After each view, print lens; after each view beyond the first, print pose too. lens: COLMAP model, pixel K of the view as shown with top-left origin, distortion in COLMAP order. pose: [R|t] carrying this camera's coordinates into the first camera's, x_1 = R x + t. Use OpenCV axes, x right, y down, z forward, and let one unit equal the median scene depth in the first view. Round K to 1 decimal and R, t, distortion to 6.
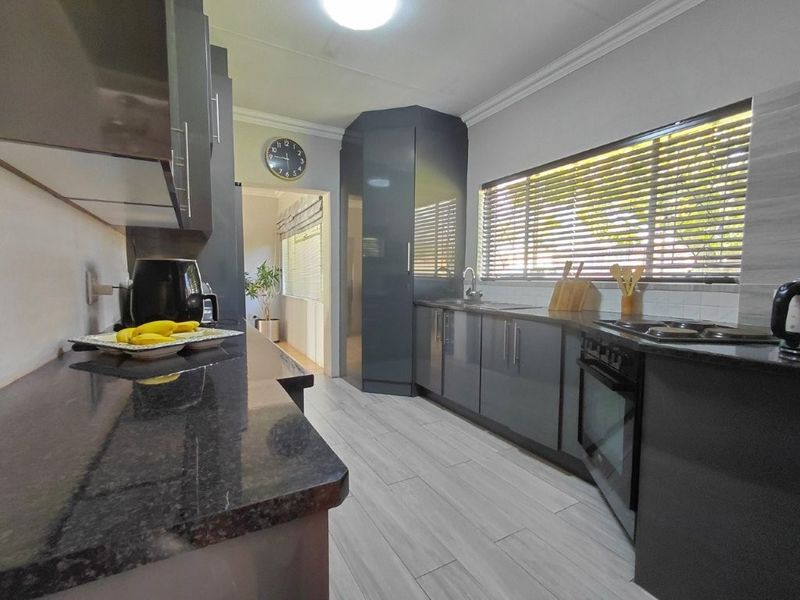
lens RADIAL K [[368.7, 0, 400.0], [0, 368.7, 300.0], [0, 0, 1]] dist [-0.000666, -0.000180]
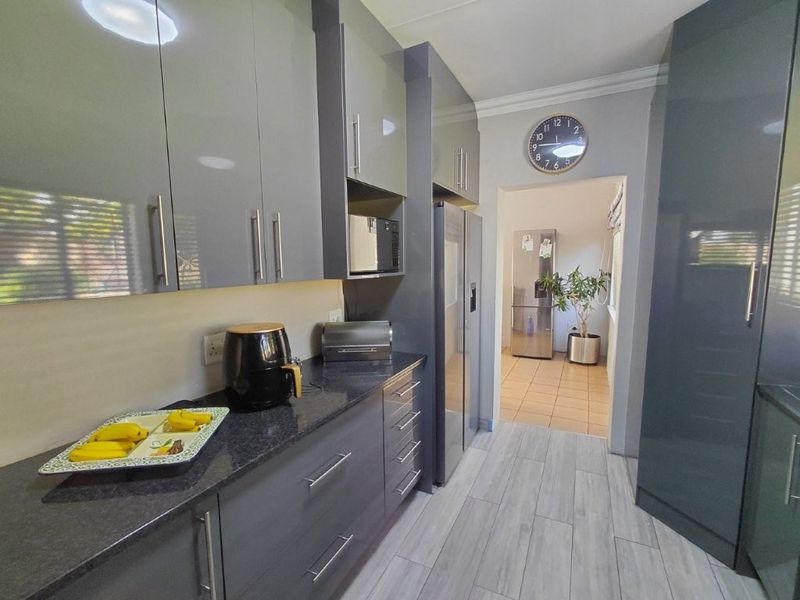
lens RADIAL K [[368.7, 0, 400.0], [0, 368.7, 300.0], [0, 0, 1]] dist [-0.000666, -0.000180]
pose [[0.555446, 0.080361, -0.827660, 0.154554], [-0.043513, 0.996765, 0.067578, -0.109642], [0.830413, -0.001522, 0.557146, 0.334454]]
